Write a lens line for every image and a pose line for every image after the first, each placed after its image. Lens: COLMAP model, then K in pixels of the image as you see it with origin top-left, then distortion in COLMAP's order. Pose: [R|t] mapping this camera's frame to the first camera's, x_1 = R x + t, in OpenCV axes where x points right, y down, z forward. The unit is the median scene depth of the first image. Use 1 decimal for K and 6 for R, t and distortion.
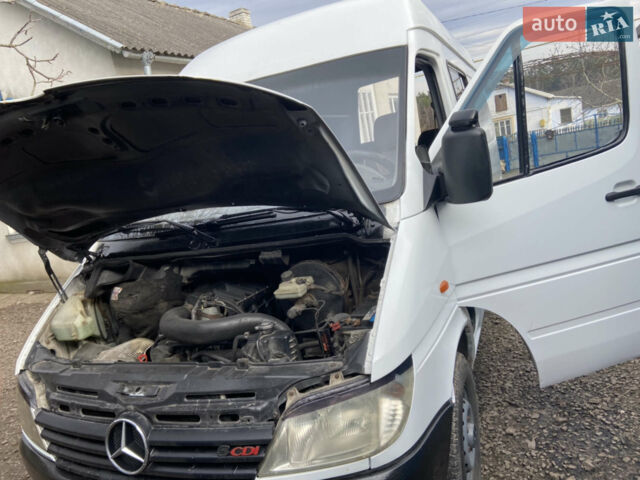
lens RADIAL K [[487.5, 0, 310.0], [0, 487.5, 238.7], [0, 0, 1]] dist [0.142469, -0.168512]
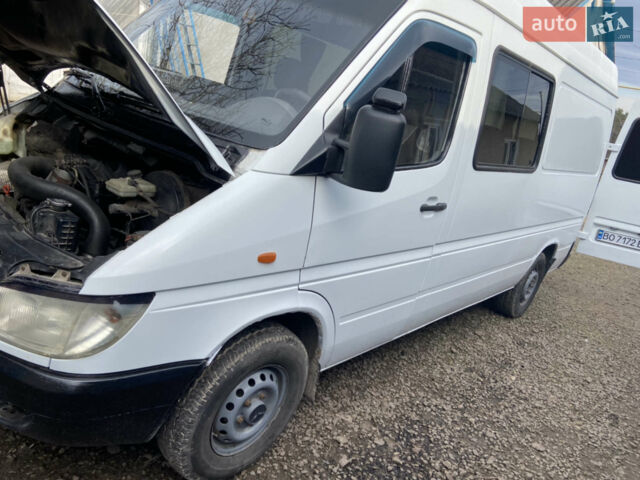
lens RADIAL K [[487.5, 0, 310.0], [0, 487.5, 238.7], [0, 0, 1]] dist [0.142469, -0.168512]
pose [[0.870285, 0.450022, -0.200211, 0.437446], [-0.422476, 0.890991, 0.166280, -0.102417], [0.253216, -0.060127, 0.965539, 0.122143]]
